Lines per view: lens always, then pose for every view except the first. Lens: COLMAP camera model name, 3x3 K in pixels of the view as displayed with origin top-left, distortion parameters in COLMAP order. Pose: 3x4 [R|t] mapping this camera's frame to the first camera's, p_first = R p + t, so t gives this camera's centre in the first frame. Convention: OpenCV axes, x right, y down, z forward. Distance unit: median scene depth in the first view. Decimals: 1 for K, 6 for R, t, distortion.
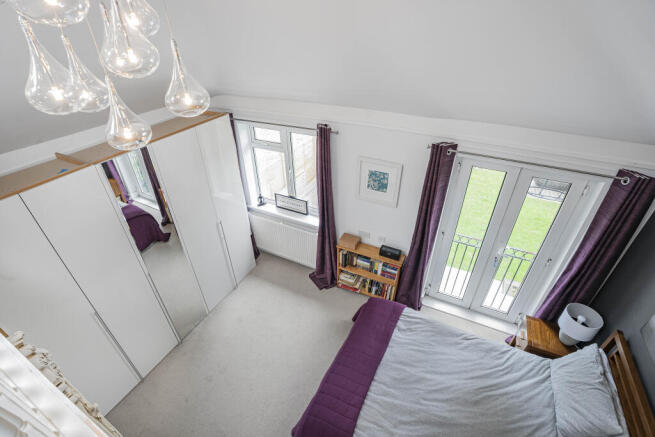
lens RADIAL K [[306.2, 0, 327.5], [0, 306.2, 218.5], [0, 0, 1]] dist [-0.109032, 0.042274]
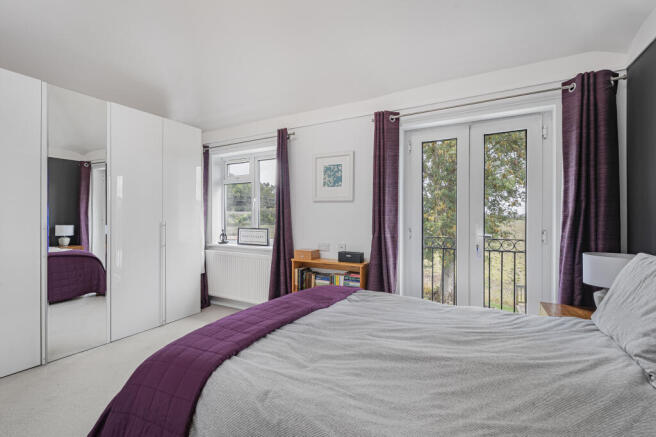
lens RADIAL K [[300.4, 0, 328.0], [0, 300.4, 218.5], [0, 0, 1]] dist [0.003194, 0.000221]
pose [[0.999335, 0.014769, -0.033323, 0.183157], [-0.030751, 0.832469, -0.553218, 0.529960], [0.019570, 0.553875, 0.832369, 0.261372]]
